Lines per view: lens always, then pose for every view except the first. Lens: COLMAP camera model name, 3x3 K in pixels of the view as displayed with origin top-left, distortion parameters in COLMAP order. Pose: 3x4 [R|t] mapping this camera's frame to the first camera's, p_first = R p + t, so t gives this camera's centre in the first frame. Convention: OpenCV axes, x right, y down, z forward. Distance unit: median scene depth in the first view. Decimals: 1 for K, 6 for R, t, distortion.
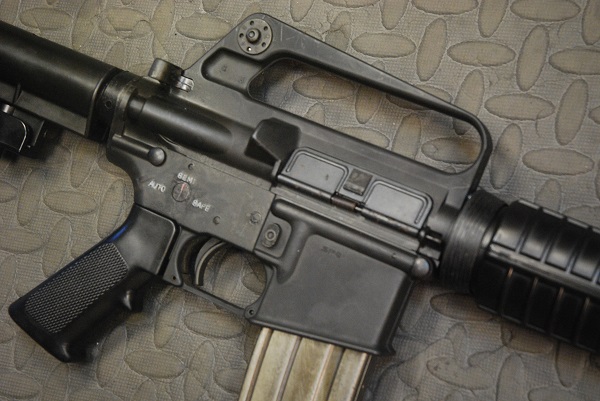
lens RADIAL K [[1184.6, 0, 300.0], [0, 1184.6, 200.5], [0, 0, 1]] dist [0.023166, 0.180236]
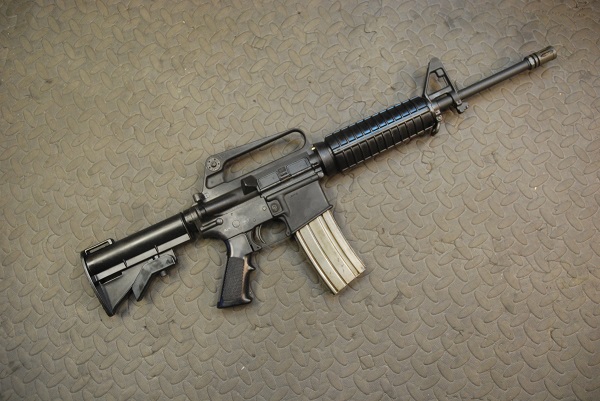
lens RADIAL K [[549.2, 0, 300.0], [0, 549.2, 200.5], [0, 0, 1]] dist [-0.138734, 0.167872]
pose [[0.634648, -0.670927, 0.383508, -0.448453], [0.712139, 0.700467, 0.046947, 0.000753], [-0.300132, 0.243316, 0.922344, -0.195153]]
